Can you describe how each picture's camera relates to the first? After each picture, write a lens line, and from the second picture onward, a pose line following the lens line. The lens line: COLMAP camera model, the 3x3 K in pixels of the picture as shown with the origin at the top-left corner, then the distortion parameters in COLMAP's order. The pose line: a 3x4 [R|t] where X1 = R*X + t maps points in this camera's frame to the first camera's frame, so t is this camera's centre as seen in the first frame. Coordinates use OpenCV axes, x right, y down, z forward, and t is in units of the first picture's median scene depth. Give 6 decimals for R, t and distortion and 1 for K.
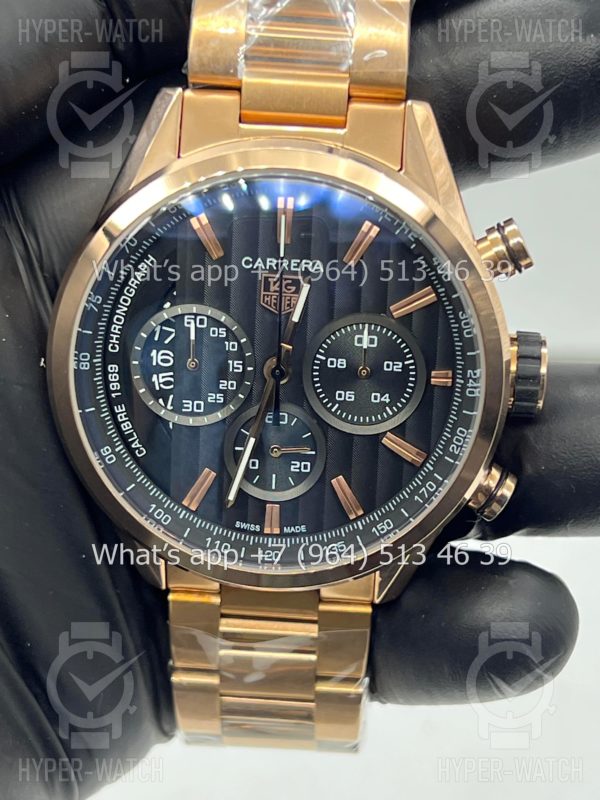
lens RADIAL K [[1936.6, 0, 300.0], [0, 1936.6, 400.0], [0, 0, 1]] dist [0.362040, -1.358946]
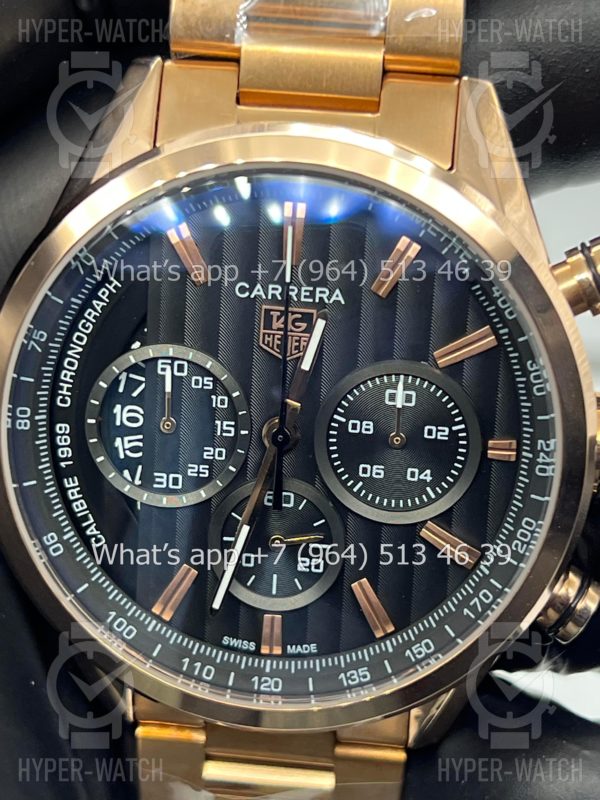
lens RADIAL K [[1936.6, 0, 300.0], [0, 1936.6, 400.0], [0, 0, 1]] dist [0.362040, -1.358946]
pose [[0.999158, 0.018363, -0.036692, 0.022653], [-0.019421, 0.999399, -0.028707, -0.007529], [0.036143, 0.029396, 0.998914, 0.254809]]
